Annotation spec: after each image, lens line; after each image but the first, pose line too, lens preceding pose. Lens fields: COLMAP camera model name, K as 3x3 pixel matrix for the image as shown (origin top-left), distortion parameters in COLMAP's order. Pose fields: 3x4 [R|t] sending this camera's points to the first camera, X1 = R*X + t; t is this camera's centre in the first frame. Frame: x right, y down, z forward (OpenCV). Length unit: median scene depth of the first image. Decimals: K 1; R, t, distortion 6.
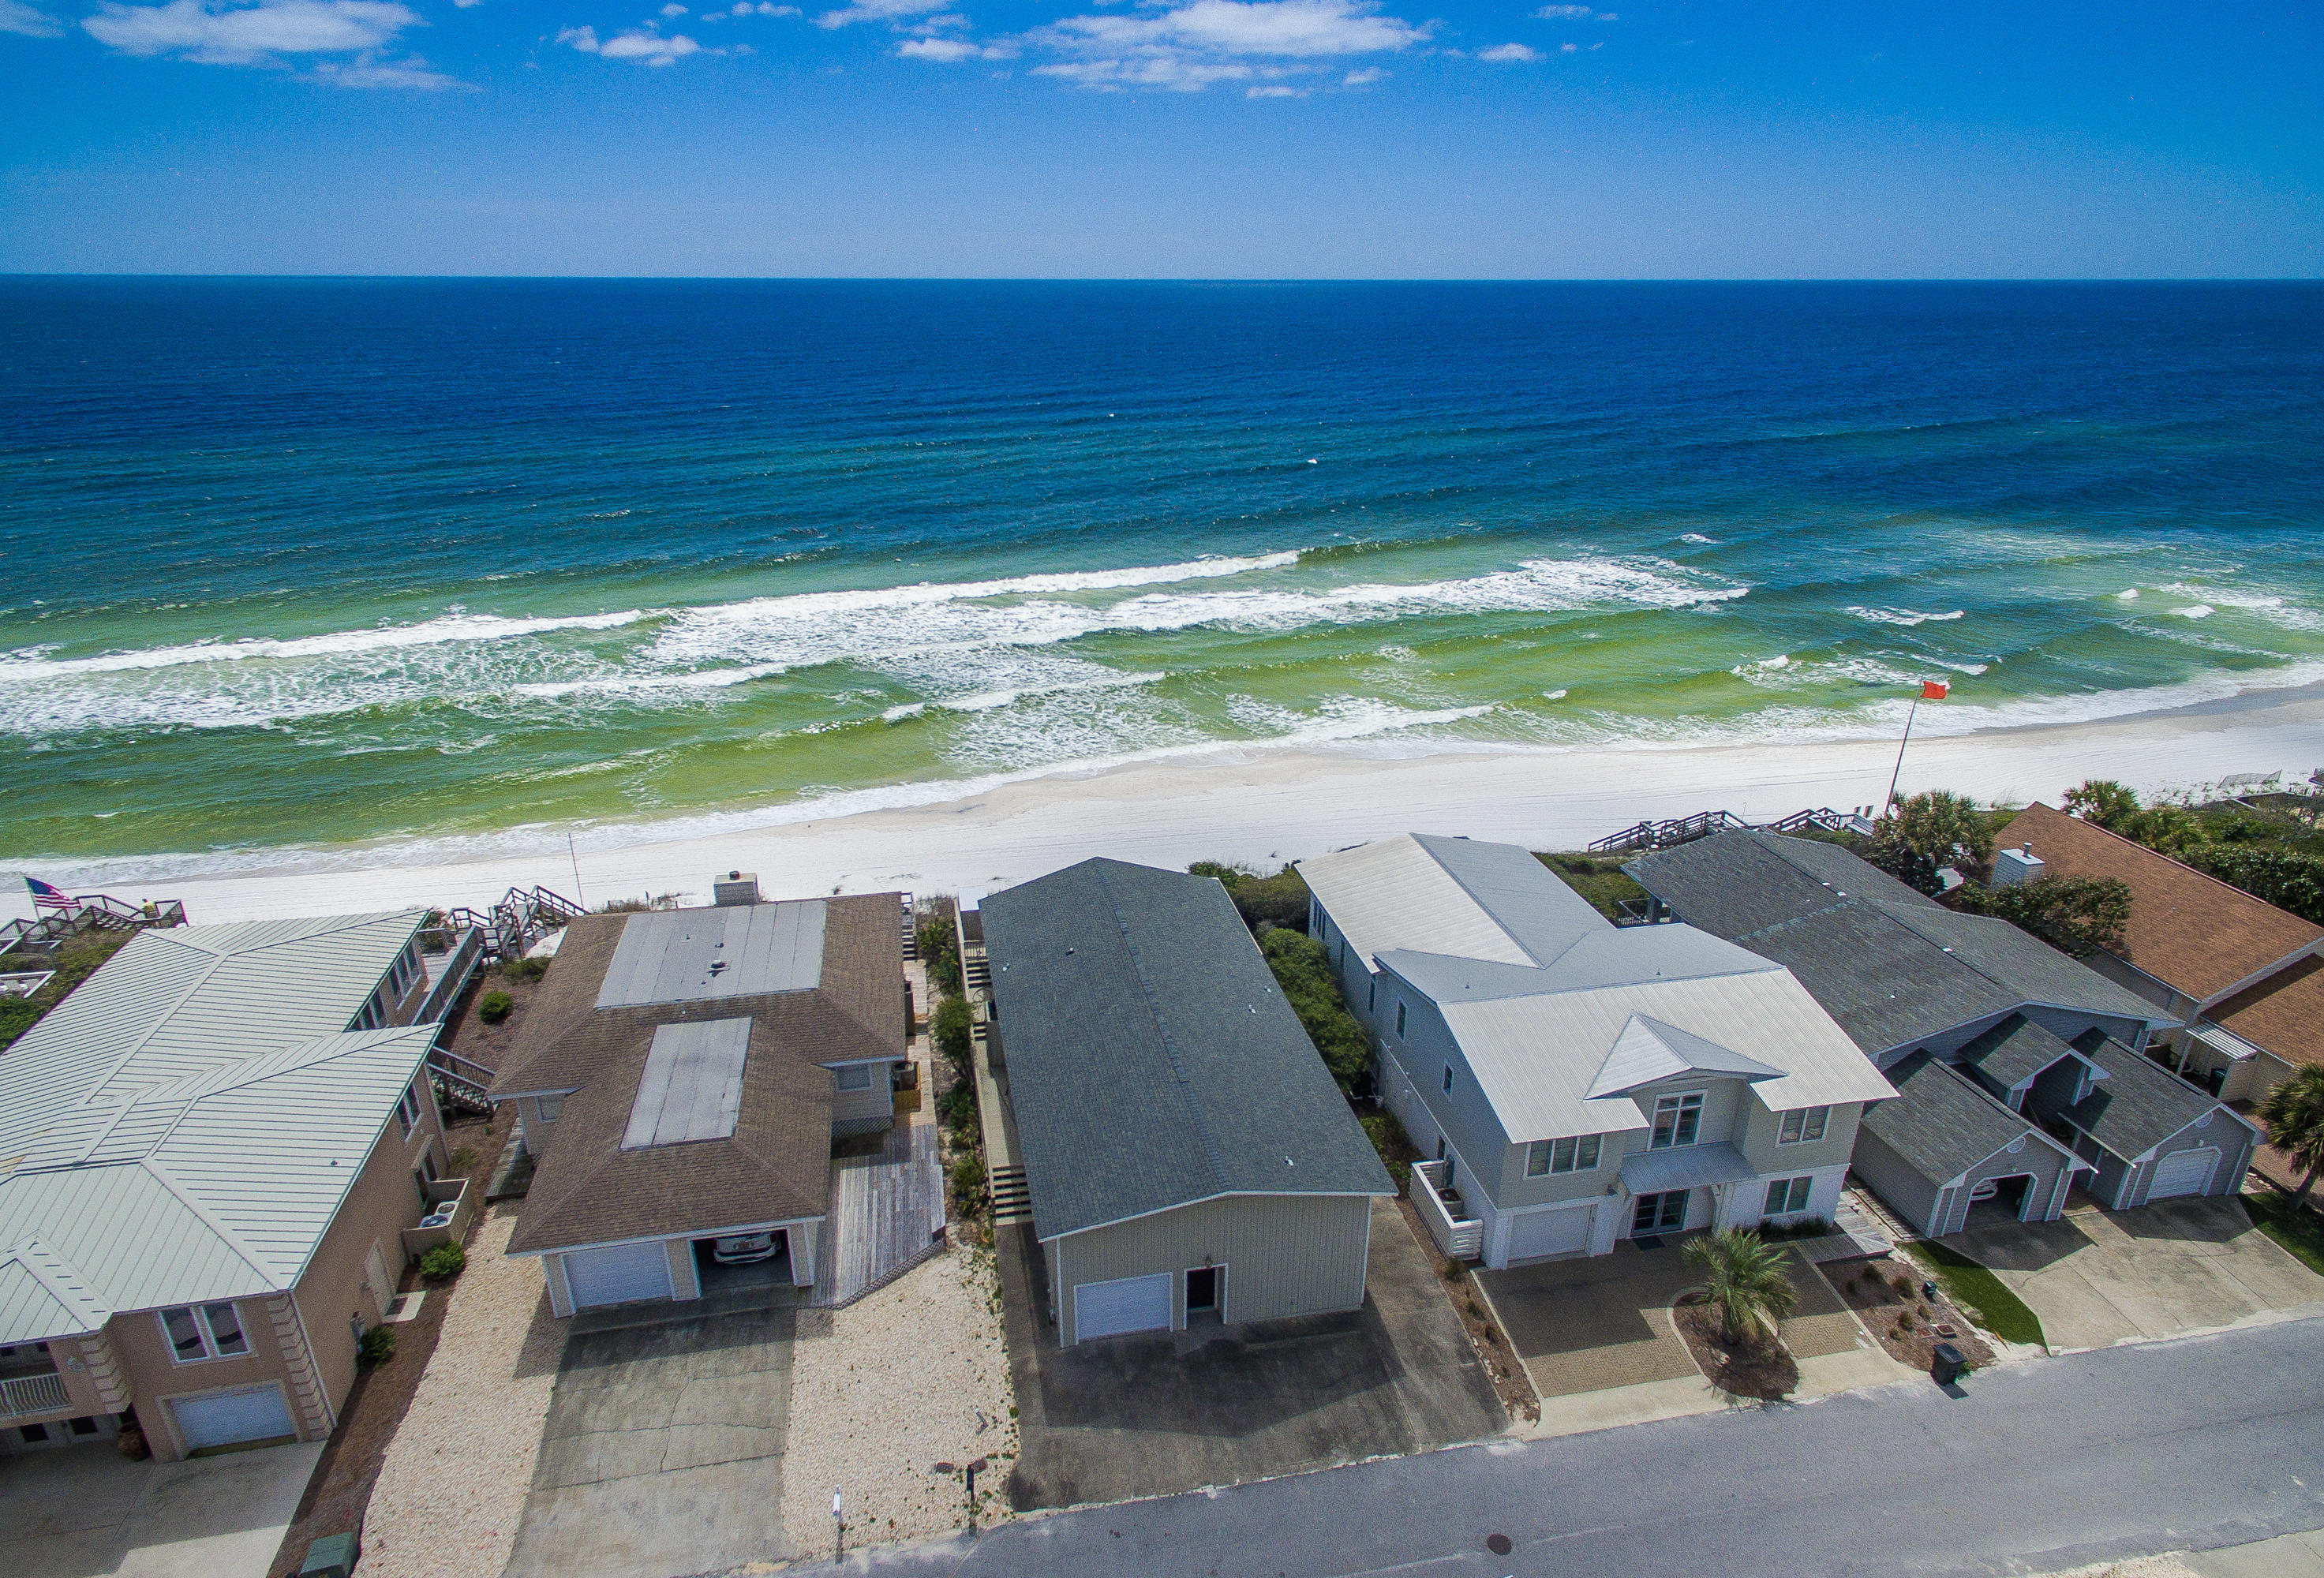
lens RADIAL K [[1292.1, 0, 1034.1], [0, 1292.1, 791.4], [0, 0, 1]] dist [0.001390, 0.000831]
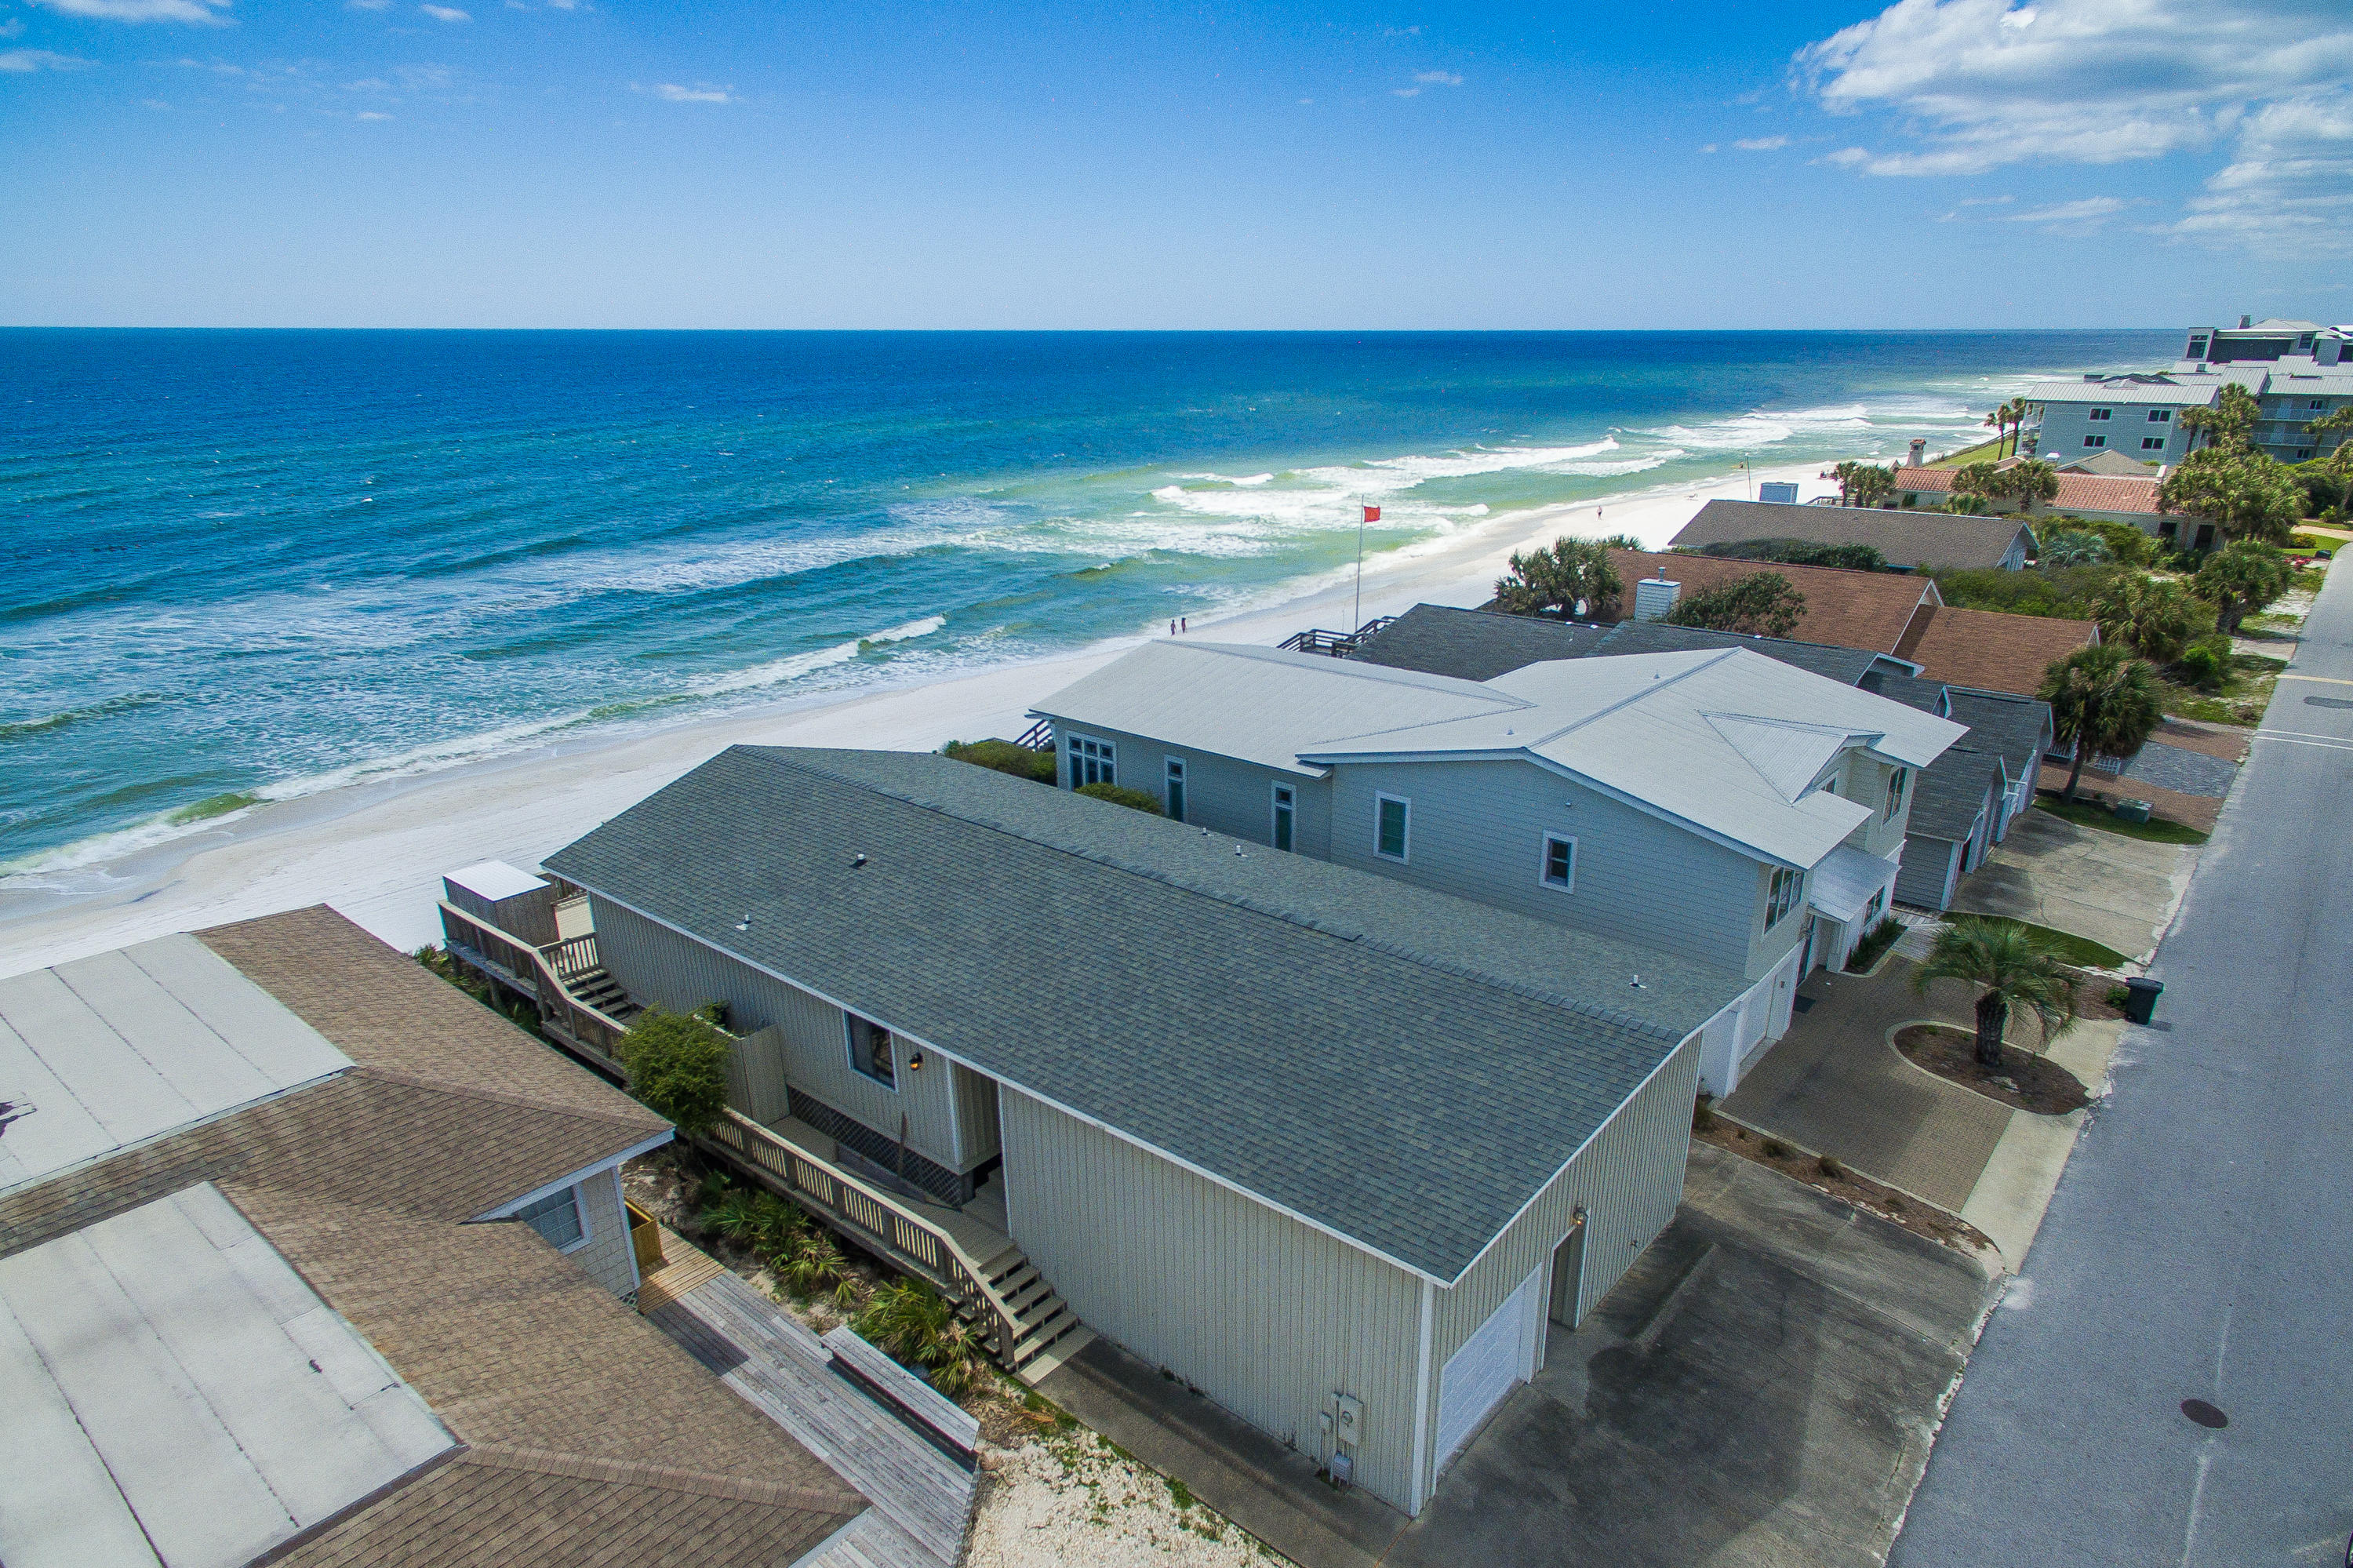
lens RADIAL K [[1449.8, 0, 1176.5], [0, 1449.8, 784.0], [0, 0, 1]] dist [0.007214, 0.000586]
pose [[0.743931, -0.175487, 0.644803, -0.312316], [0.211921, 0.977052, 0.021409, 0.134792], [-0.633763, 0.120721, 0.764049, 0.584514]]
